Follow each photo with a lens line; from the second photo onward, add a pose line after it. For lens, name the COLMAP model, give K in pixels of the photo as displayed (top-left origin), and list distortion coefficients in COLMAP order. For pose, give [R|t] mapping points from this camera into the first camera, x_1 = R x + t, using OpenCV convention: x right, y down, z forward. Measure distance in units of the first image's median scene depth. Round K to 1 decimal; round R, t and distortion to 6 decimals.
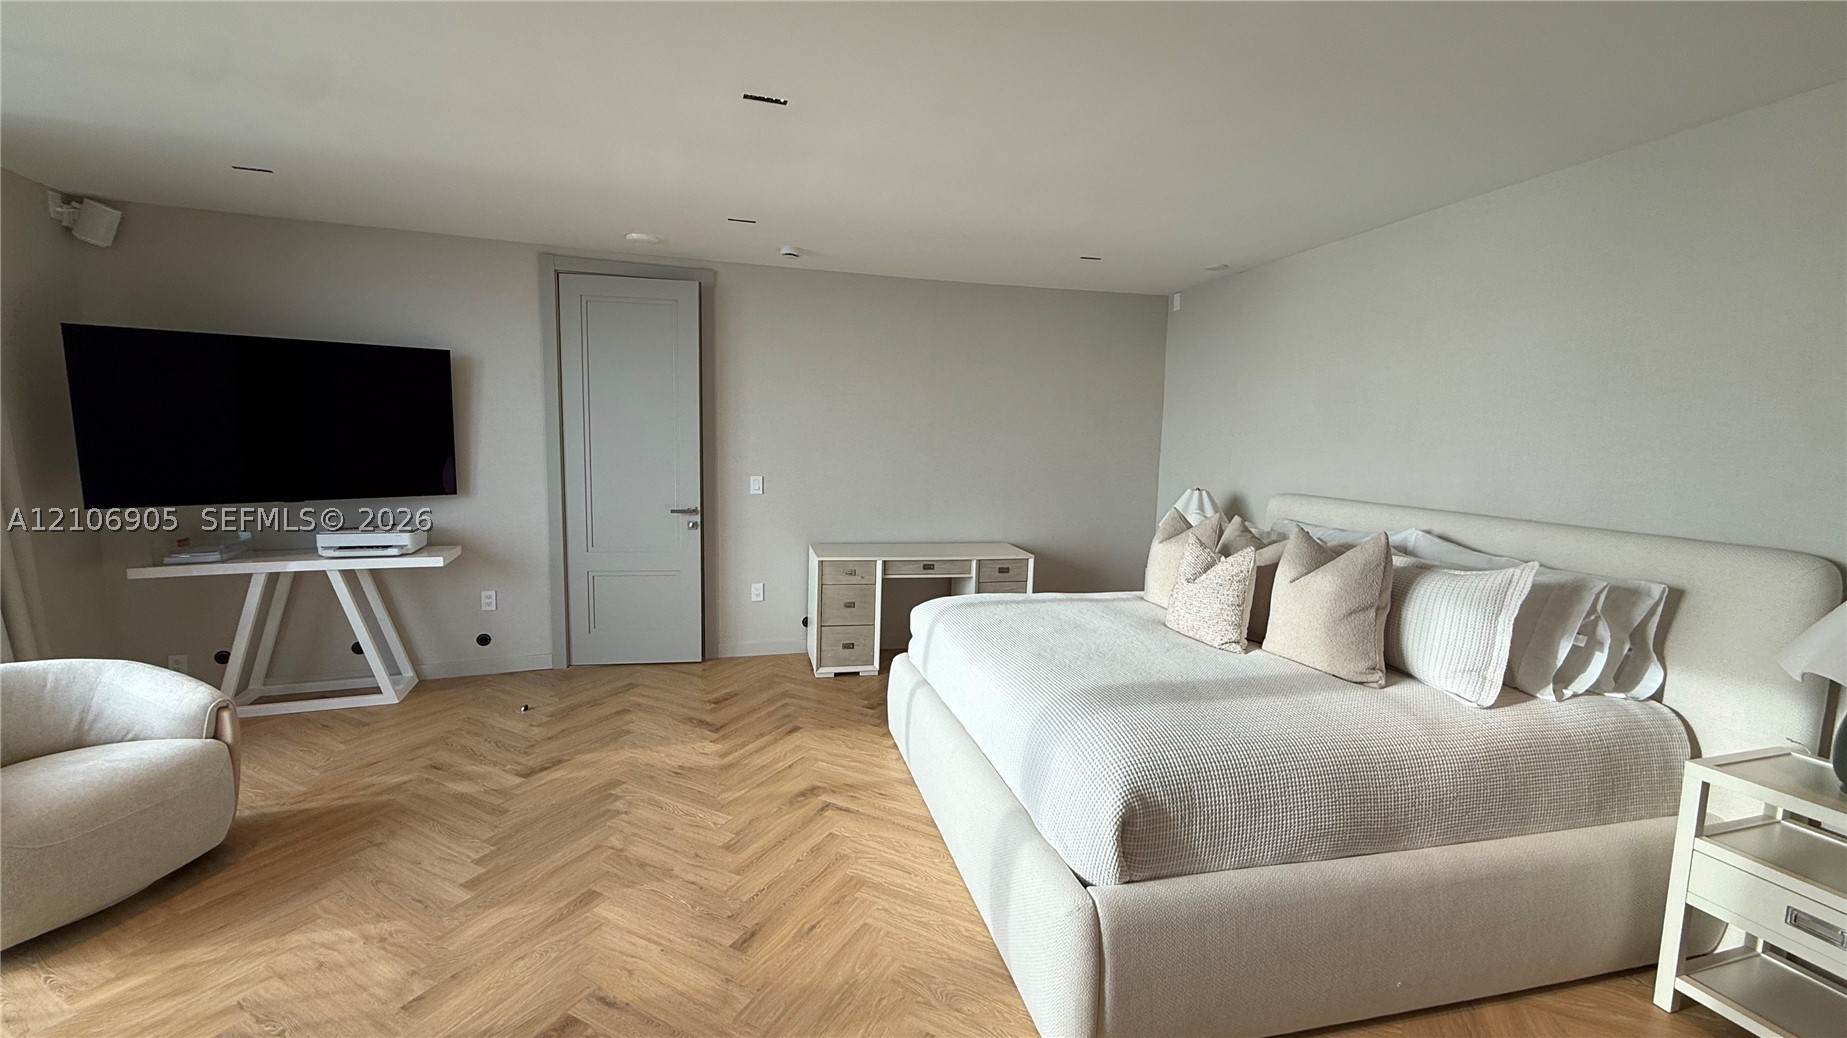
lens RADIAL K [[734.7, 0, 920.6], [0, 734.7, 518.1], [0, 0, 1]] dist [-0.001888, 0.001097]
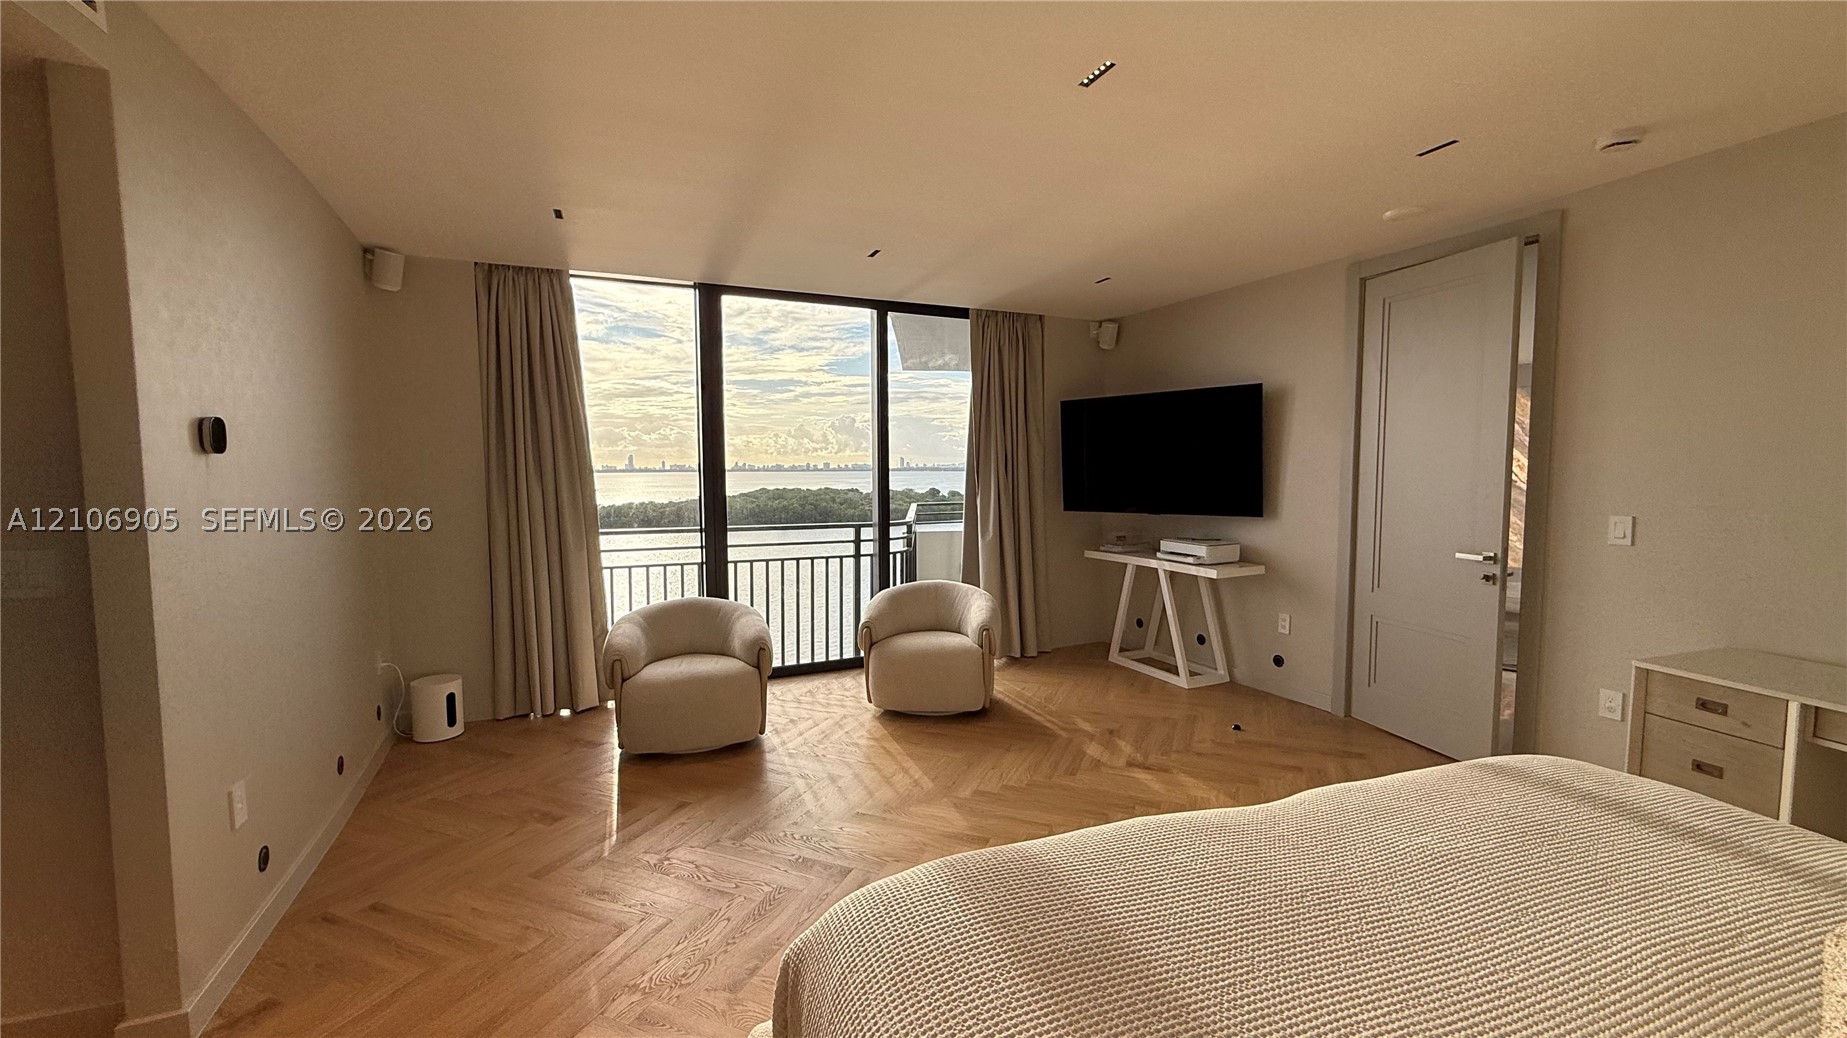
lens RADIAL K [[734.7, 0, 927.6], [0, 734.7, 519.2], [0, 0, 1]] dist [-0.001888, 0.001097]
pose [[0.087611, 0.049714, -0.994914, 0.430915], [-0.104259, 0.993726, 0.040473, -0.024175], [0.990684, 0.100183, 0.092244, 0.467675]]
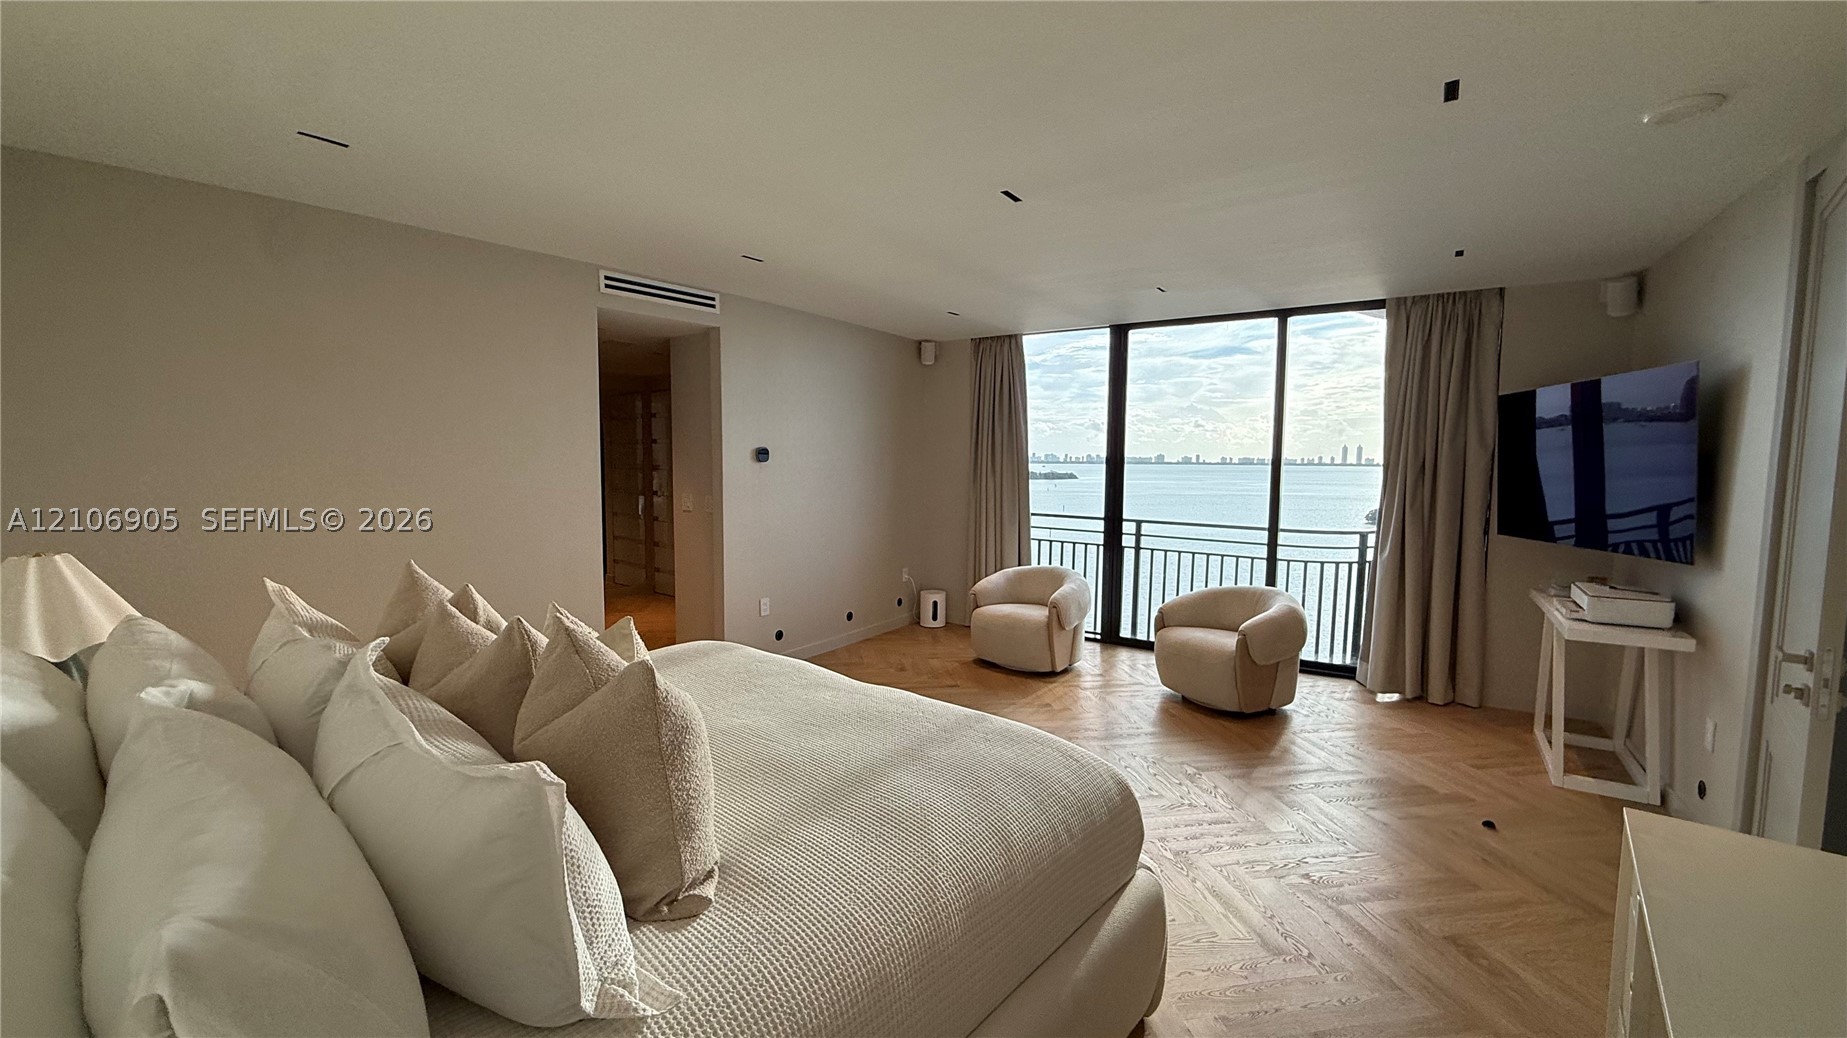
lens RADIAL K [[734.7, 0, 934.7], [0, 734.7, 521.4], [0, 0, 1]] dist [-0.001888, 0.001097]
pose [[-0.793332, 0.024110, -0.608312, 0.408080], [-0.093934, 0.982402, 0.161441, -0.132147], [0.601499, 0.185218, -0.777106, 1.223943]]
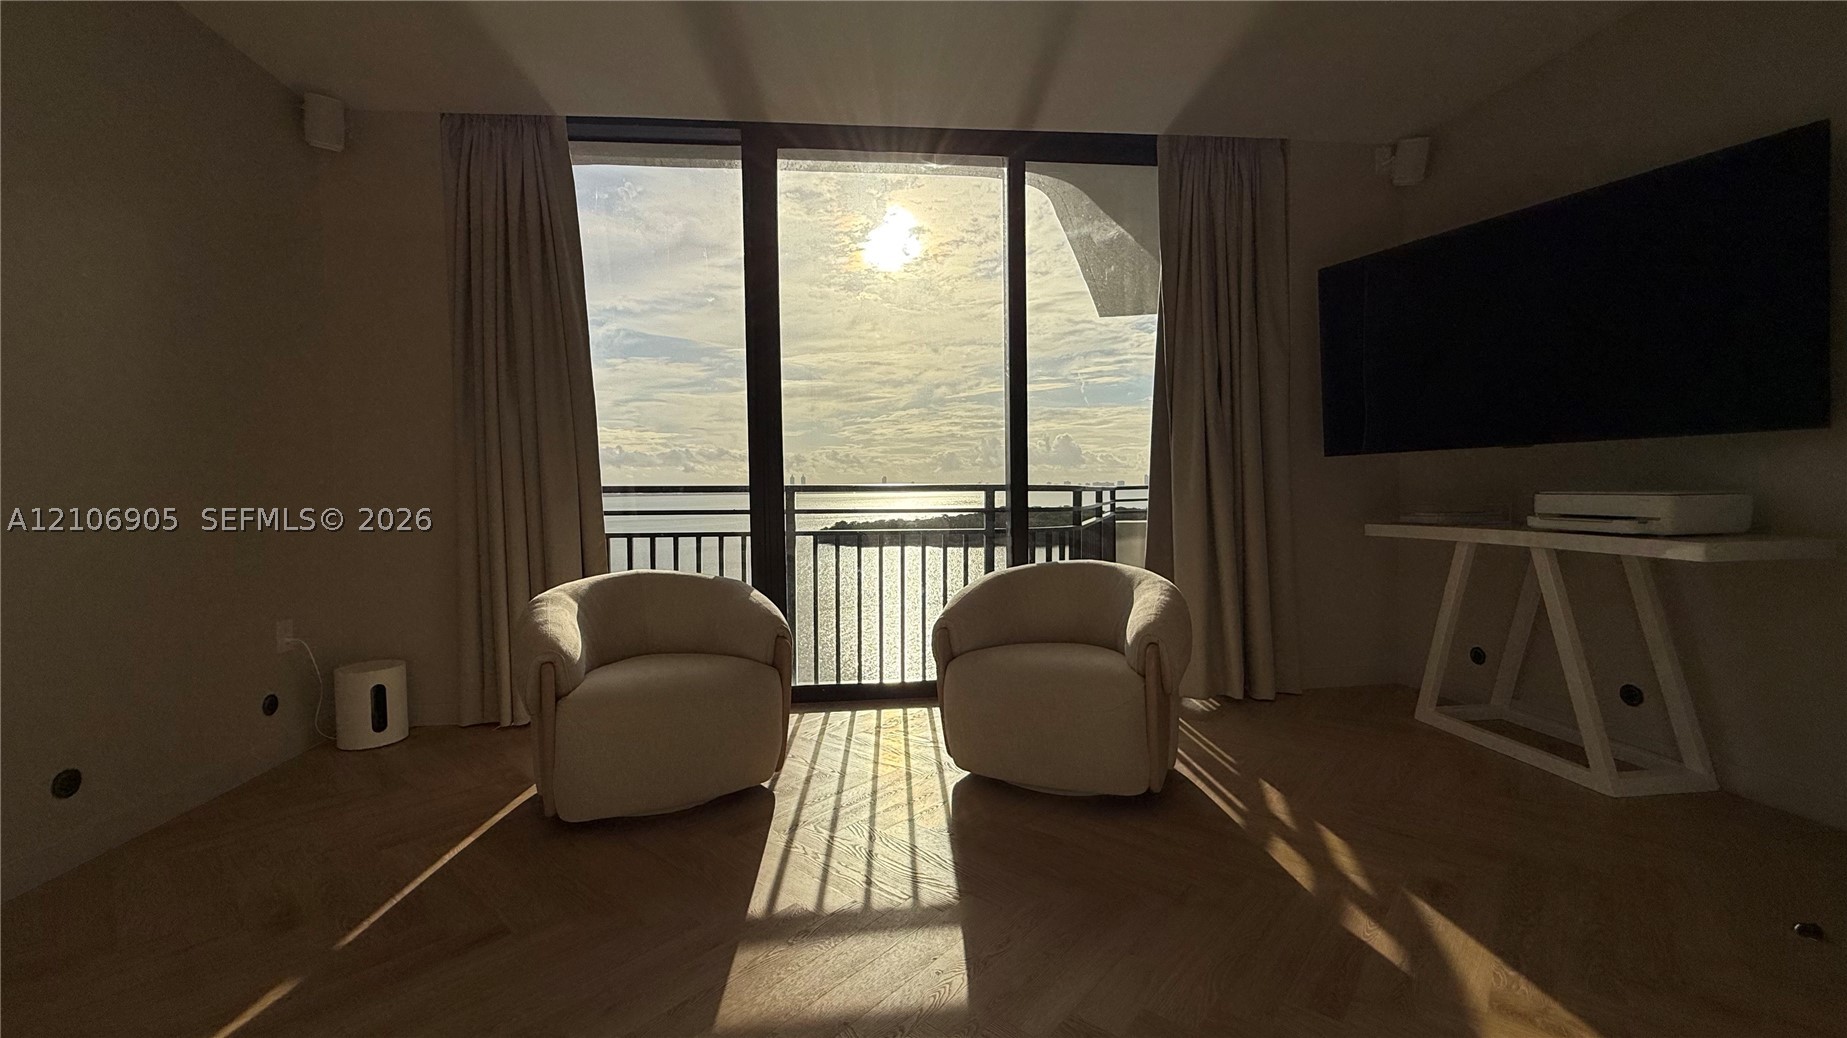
lens RADIAL K [[734.7, 0, 920.0], [0, 734.7, 518.1], [0, 0, 1]] dist [-0.001888, 0.001097]
pose [[-0.242648, 0.022202, -0.969860, -0.041211], [-0.097511, 0.994117, 0.047153, 0.066830], [0.965201, 0.106013, -0.239056, 0.622461]]
